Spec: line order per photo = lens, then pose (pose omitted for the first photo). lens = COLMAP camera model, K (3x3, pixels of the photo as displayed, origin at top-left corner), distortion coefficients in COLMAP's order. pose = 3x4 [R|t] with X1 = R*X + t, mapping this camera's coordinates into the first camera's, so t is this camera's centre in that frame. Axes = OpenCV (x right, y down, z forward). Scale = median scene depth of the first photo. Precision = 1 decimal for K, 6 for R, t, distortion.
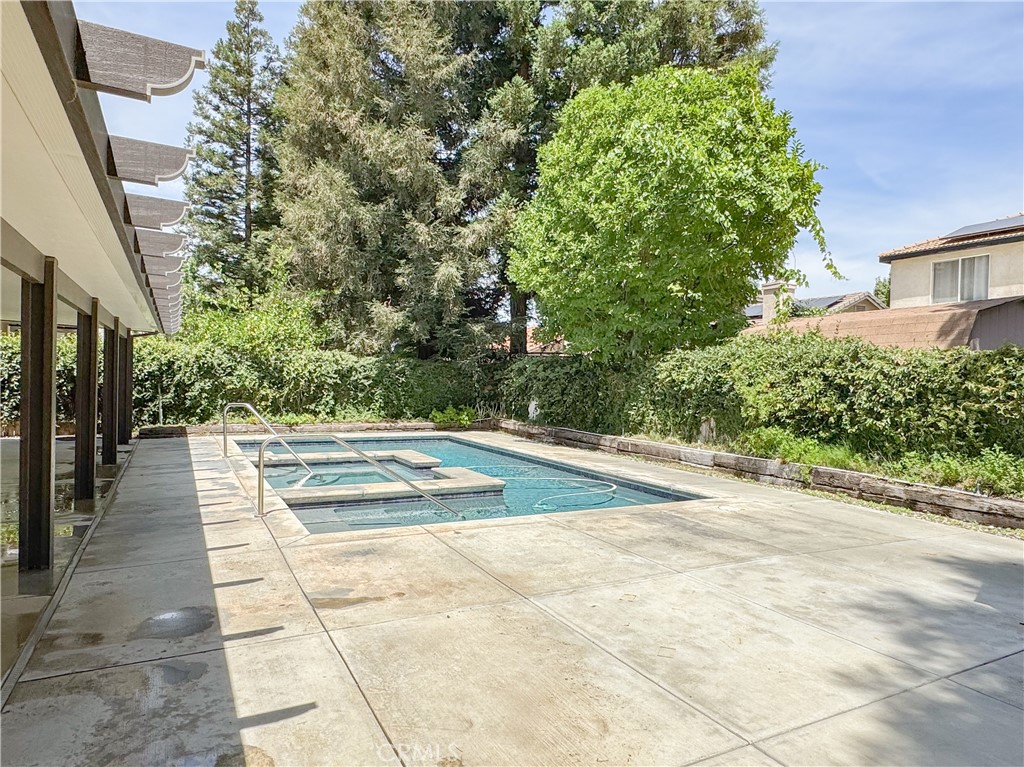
lens RADIAL K [[641.9, 0, 512.0], [0, 641.9, 383.5], [0, 0, 1]] dist [-0.007386, -0.003262]
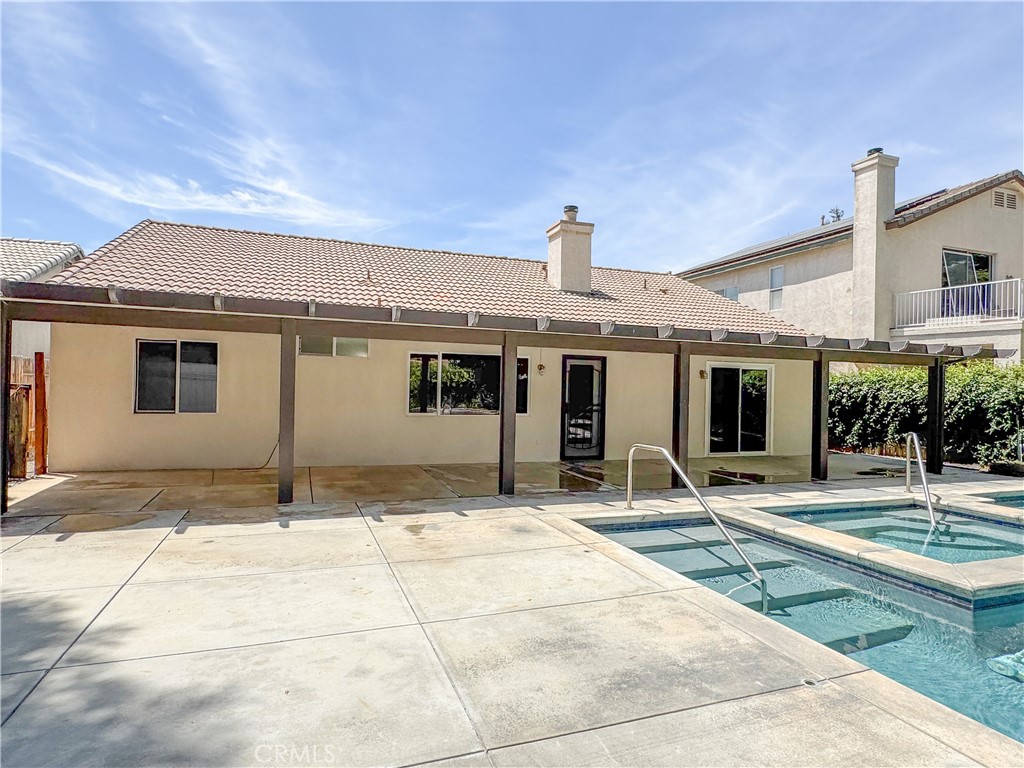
lens RADIAL K [[590.3, 0, 506.2], [0, 590.3, 386.0], [0, 0, 1]] dist [-0.004803, -0.000216]
pose [[-0.127087, -0.026173, -0.991546, 1.031296], [-0.034837, 0.999153, -0.021908, 0.009038], [0.991280, 0.031758, -0.127891, 1.237133]]
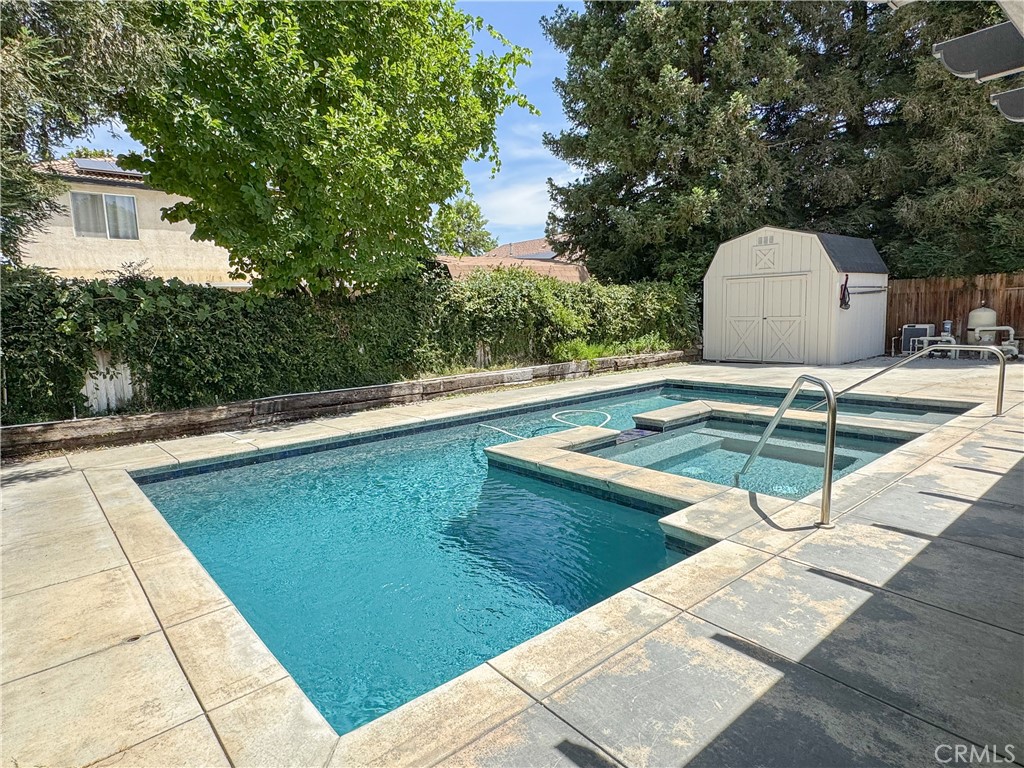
lens RADIAL K [[590.3, 0, 506.2], [0, 590.3, 386.0], [0, 0, 1]] dist [-0.004803, -0.000216]
pose [[-0.215638, -0.137614, 0.966728, -1.709069], [0.039694, 0.987966, 0.149491, -0.062476], [-0.975666, 0.070609, -0.207580, 2.870397]]
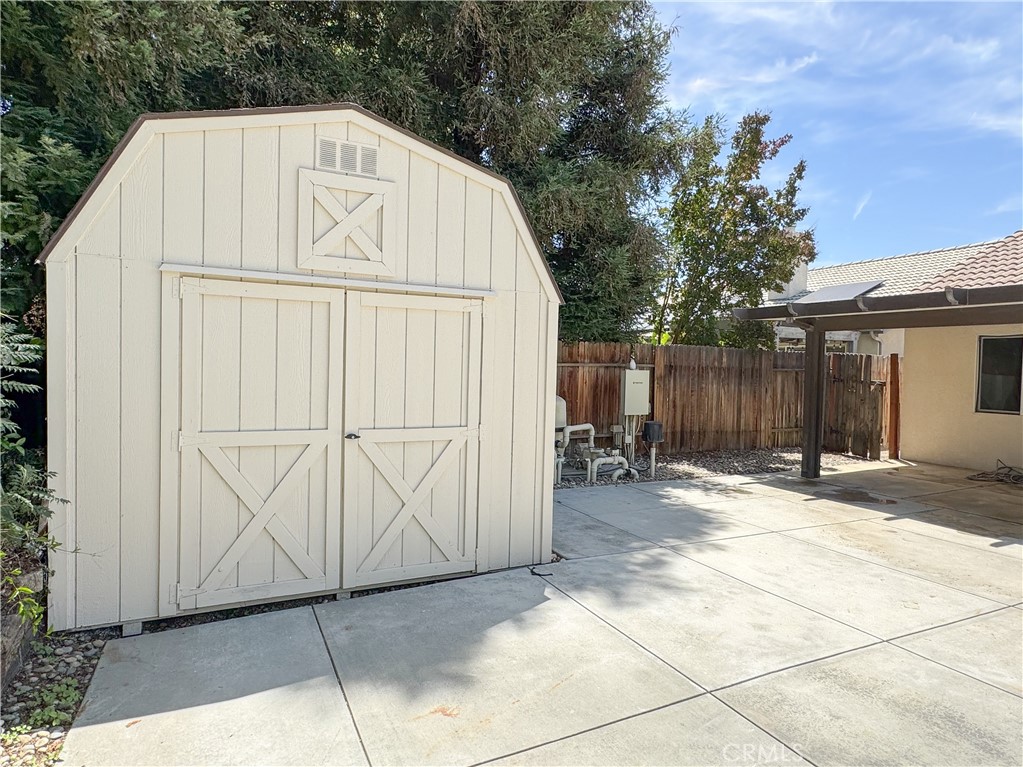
lens RADIAL K [[589.7, 0, 505.7], [0, 589.7, 385.5], [0, 0, 1]] dist [-0.004803, -0.000216]
pose [[-0.998617, -0.040498, 0.033521, 0.723942], [-0.038827, 0.998039, 0.049105, -0.021989], [-0.035444, 0.047735, -0.998231, 1.754848]]
